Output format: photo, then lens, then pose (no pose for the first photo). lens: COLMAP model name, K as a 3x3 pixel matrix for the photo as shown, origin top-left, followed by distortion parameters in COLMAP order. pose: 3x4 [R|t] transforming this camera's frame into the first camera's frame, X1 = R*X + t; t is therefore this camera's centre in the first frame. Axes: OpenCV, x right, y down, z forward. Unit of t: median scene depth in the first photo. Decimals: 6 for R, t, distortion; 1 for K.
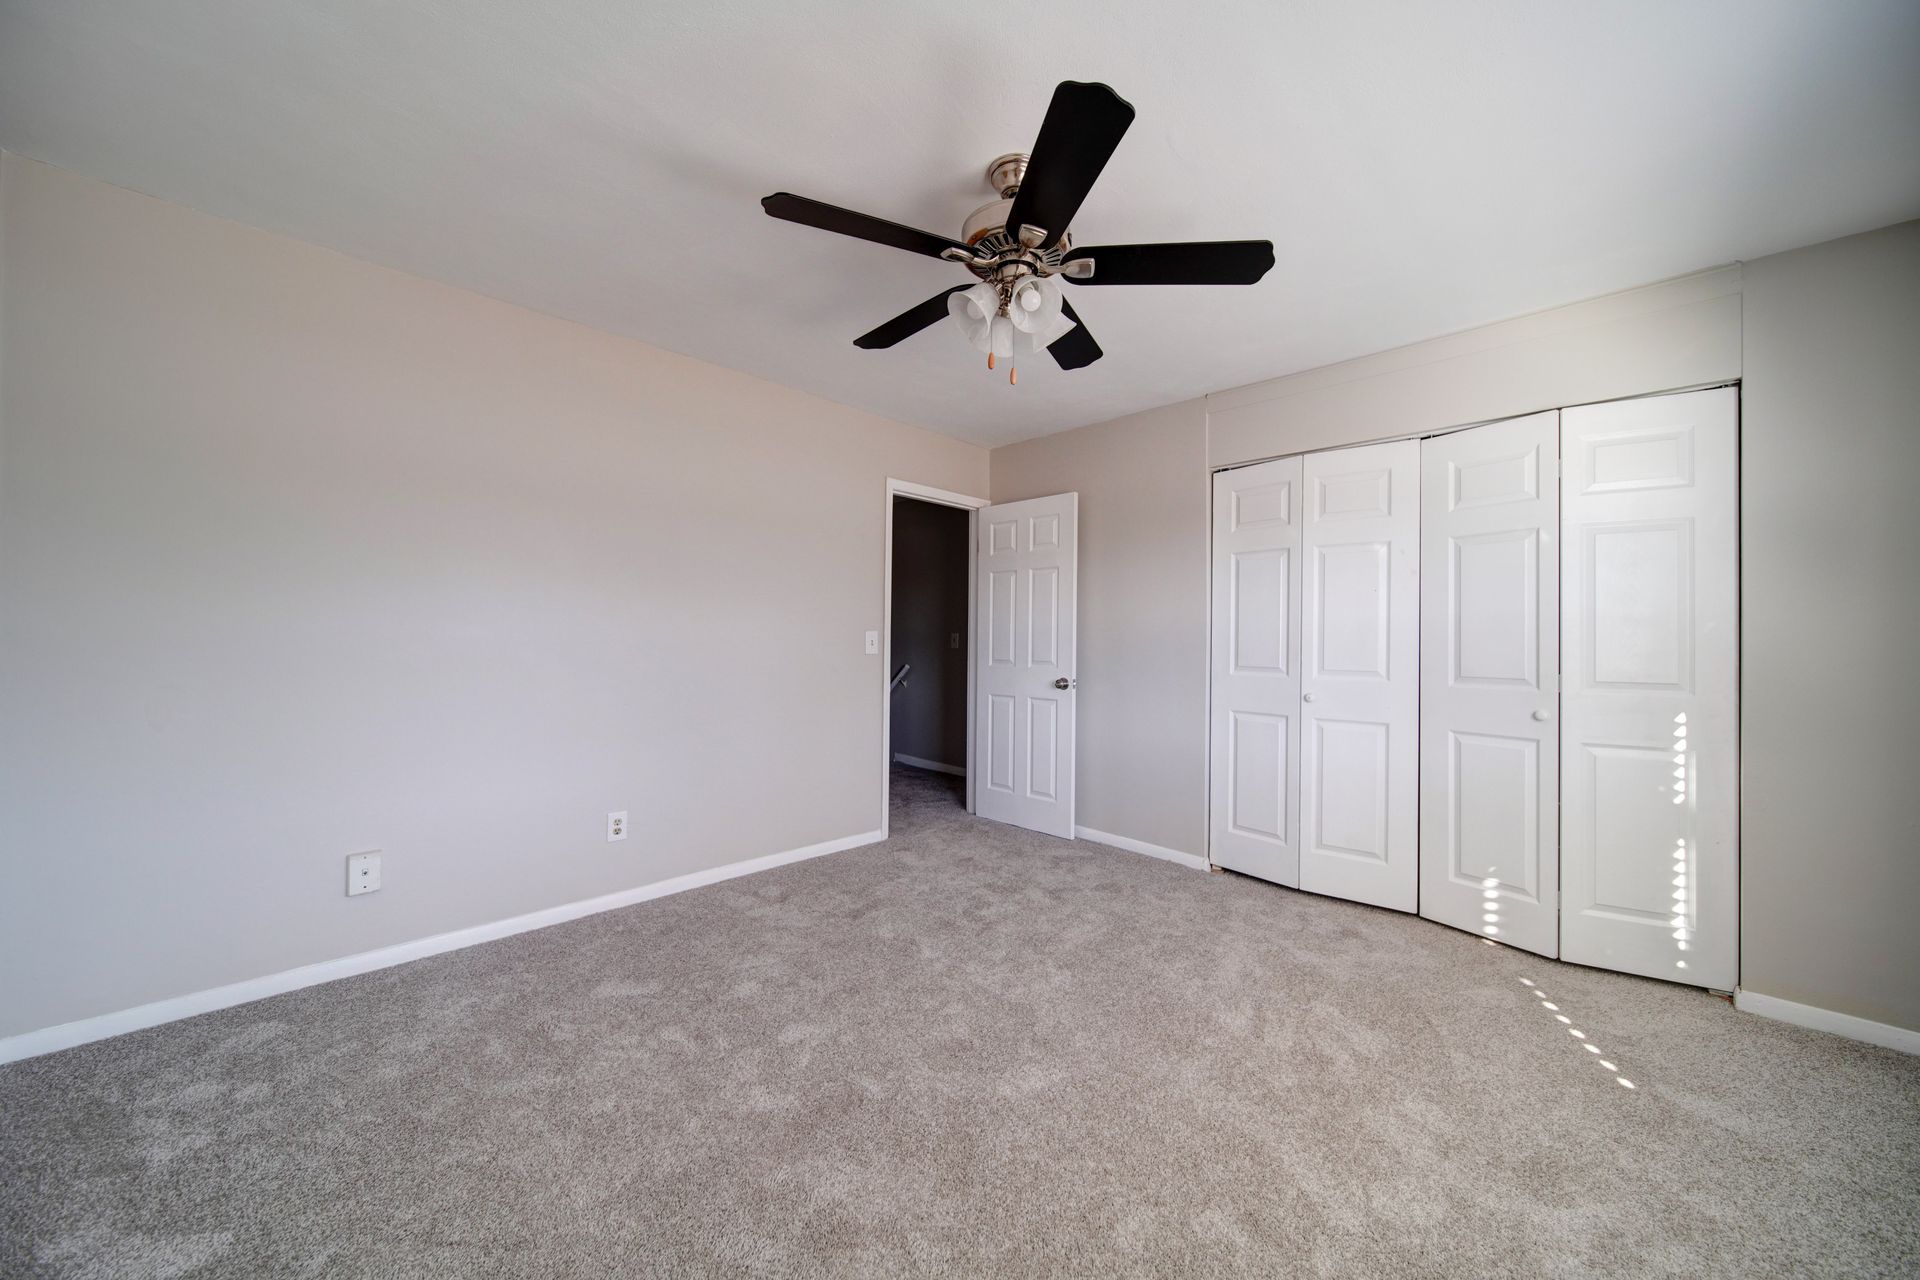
lens RADIAL K [[680.2, 0, 966.1], [0, 680.2, 638.2], [0, 0, 1]] dist [0.000502, -0.001254]
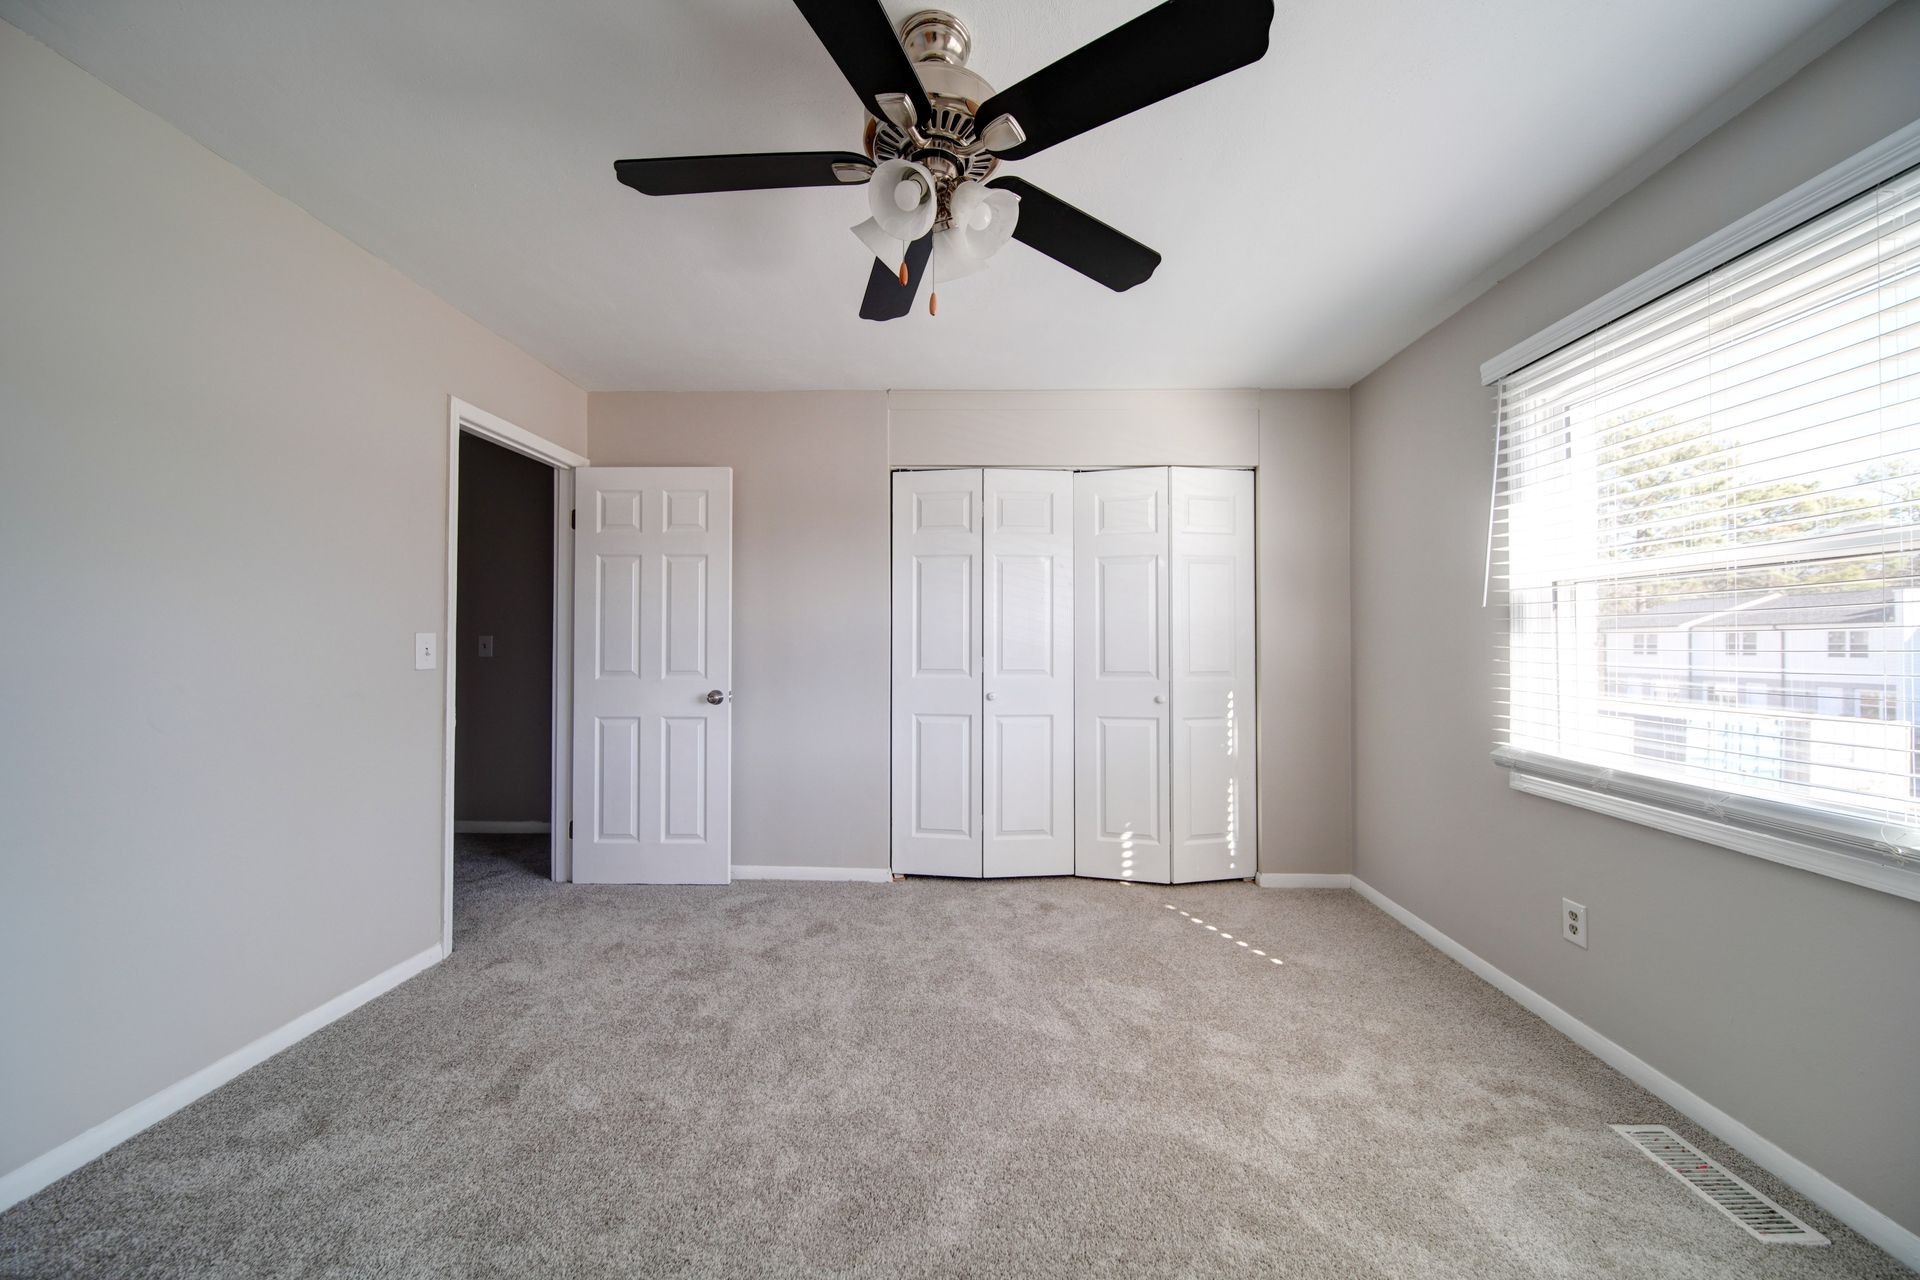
lens RADIAL K [[680.2, 0, 956.3], [0, 680.2, 638.2], [0, 0, 1]] dist [0.000502, -0.001254]
pose [[0.729658, -0.002698, 0.683806, -0.282054], [0.004756, 0.999988, -0.001130, -0.003279], [-0.683795, 0.004076, 0.729663, 0.269549]]
